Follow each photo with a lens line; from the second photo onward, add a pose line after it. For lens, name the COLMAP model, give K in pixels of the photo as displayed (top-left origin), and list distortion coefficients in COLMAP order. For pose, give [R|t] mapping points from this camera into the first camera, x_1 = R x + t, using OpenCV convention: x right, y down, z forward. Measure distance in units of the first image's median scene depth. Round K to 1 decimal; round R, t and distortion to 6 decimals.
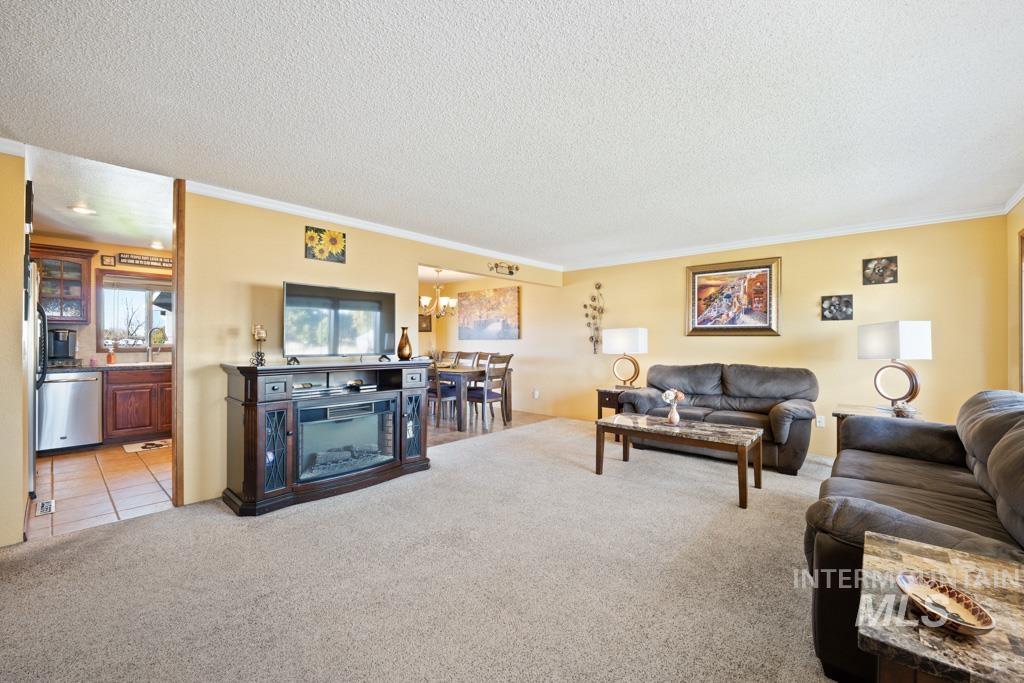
lens RADIAL K [[418.2, 0, 507.1], [0, 418.2, 340.8], [0, 0, 1]] dist [-0.012010, 0.000582]
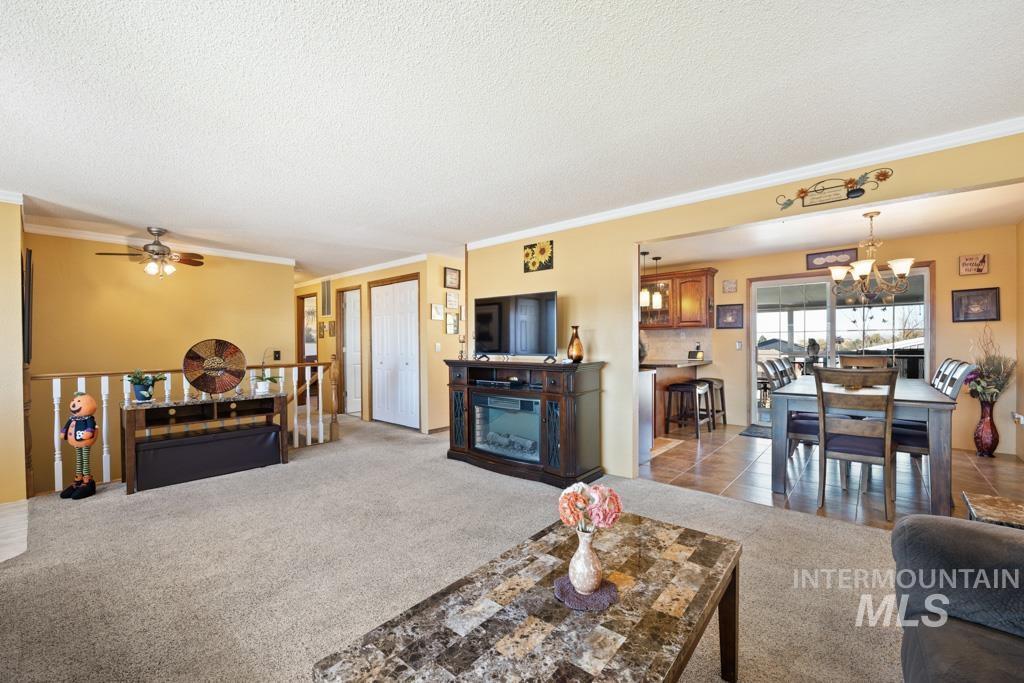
lens RADIAL K [[418.2, 0, 511.2], [0, 418.2, 346.5], [0, 0, 1]] dist [-0.012010, 0.000582]
pose [[0.023776, 0.006264, -0.999698, 0.523195], [0.007820, 0.999949, 0.006451, 0.003663], [0.999687, -0.007971, 0.023726, 0.678974]]
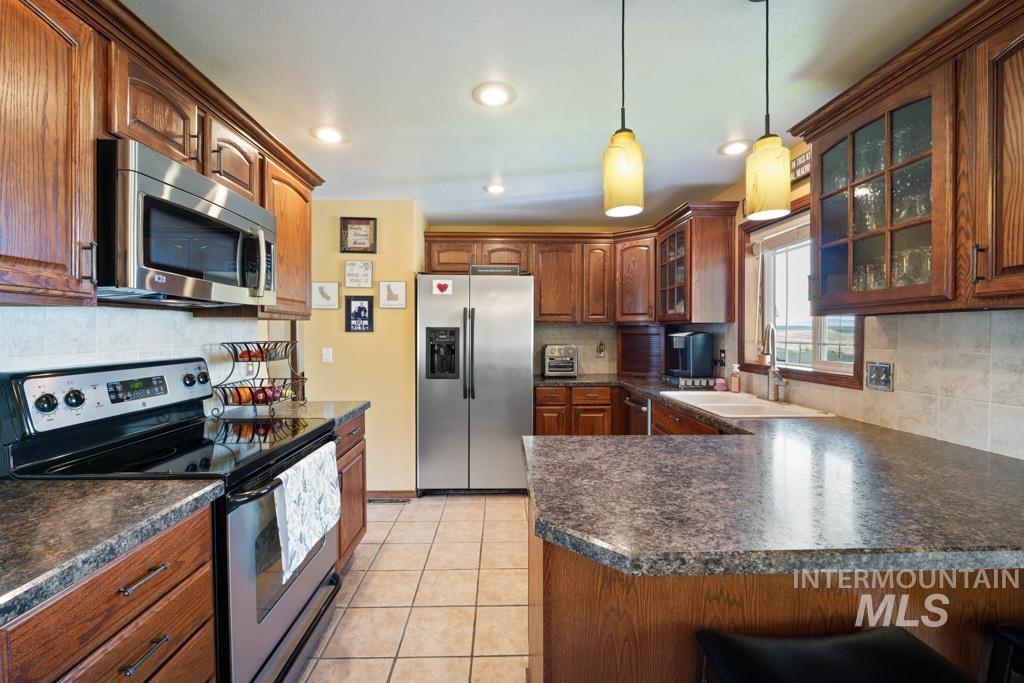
lens RADIAL K [[418.2, 0, 508.3], [0, 418.2, 337.8], [0, 0, 1]] dist [-0.012010, 0.000582]
pose [[-0.721249, 0.008902, -0.692618, -0.347665], [0.000588, 0.999925, 0.012239, -0.023916], [0.692675, 0.008420, -0.721200, 1.185559]]
